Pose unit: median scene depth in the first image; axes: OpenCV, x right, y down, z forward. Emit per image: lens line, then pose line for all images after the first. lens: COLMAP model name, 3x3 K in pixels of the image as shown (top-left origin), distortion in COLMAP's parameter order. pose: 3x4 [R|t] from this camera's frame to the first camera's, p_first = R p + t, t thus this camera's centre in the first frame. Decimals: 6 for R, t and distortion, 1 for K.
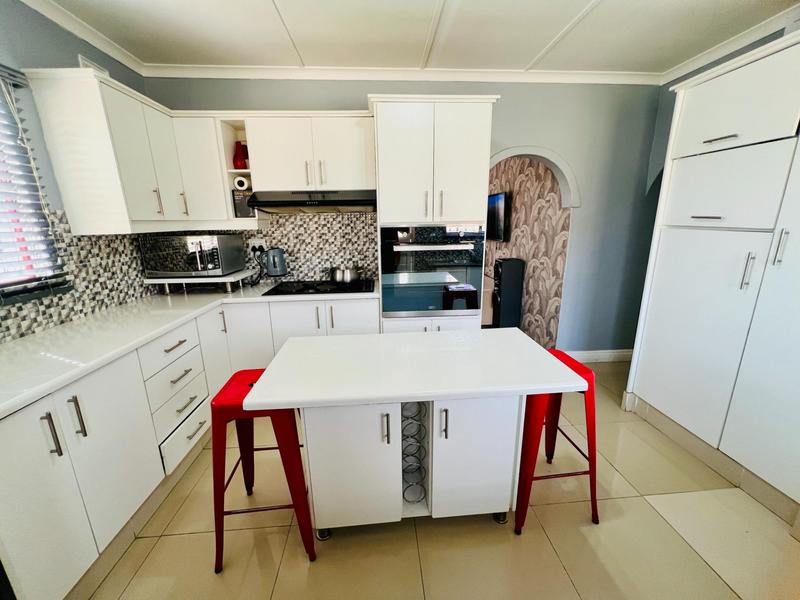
lens RADIAL K [[319.4, 0, 400.7], [0, 319.4, 299.2], [0, 0, 1]] dist [-0.001876, 0.000691]
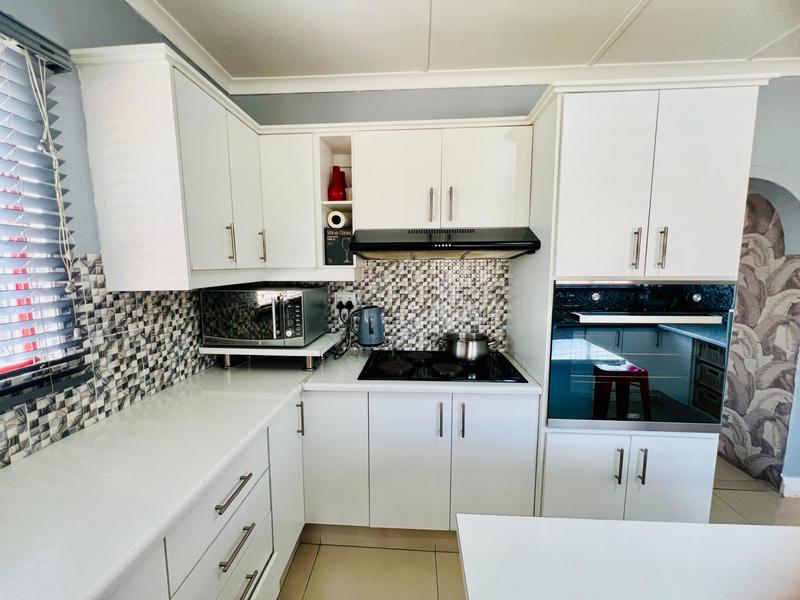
lens RADIAL K [[319.4, 0, 400.3], [0, 319.4, 299.1], [0, 0, 1]] dist [-0.001876, 0.000691]
pose [[0.991916, 0.025528, -0.124301, -0.273336], [-0.041575, 0.990867, -0.128273, -0.098541], [0.119891, 0.132403, 0.983918, 0.336857]]
